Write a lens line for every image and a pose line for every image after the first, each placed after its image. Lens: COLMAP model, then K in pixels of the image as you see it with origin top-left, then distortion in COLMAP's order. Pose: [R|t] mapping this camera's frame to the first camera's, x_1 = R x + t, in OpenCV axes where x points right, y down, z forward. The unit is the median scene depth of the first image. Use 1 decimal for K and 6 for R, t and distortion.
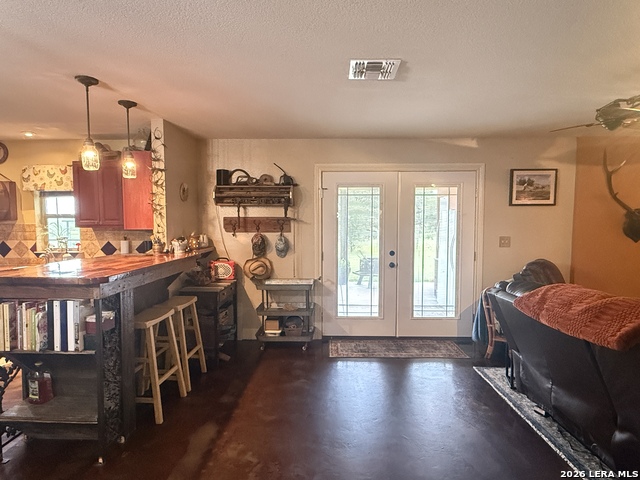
lens RADIAL K [[380.7, 0, 322.0], [0, 380.7, 243.6], [0, 0, 1]] dist [-0.003567, -0.003288]
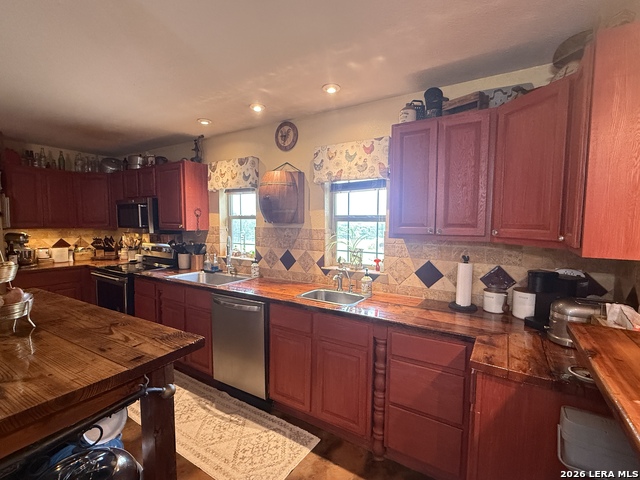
lens RADIAL K [[298.4, 0, 324.7], [0, 298.4, 242.8], [0, 0, 1]] dist [-0.002701, -0.000305]
pose [[0.862416, 0.046558, -0.504054, -0.480962], [-0.042728, 0.998903, 0.019161, -0.037703], [0.504393, 0.005012, 0.863460, 0.523260]]
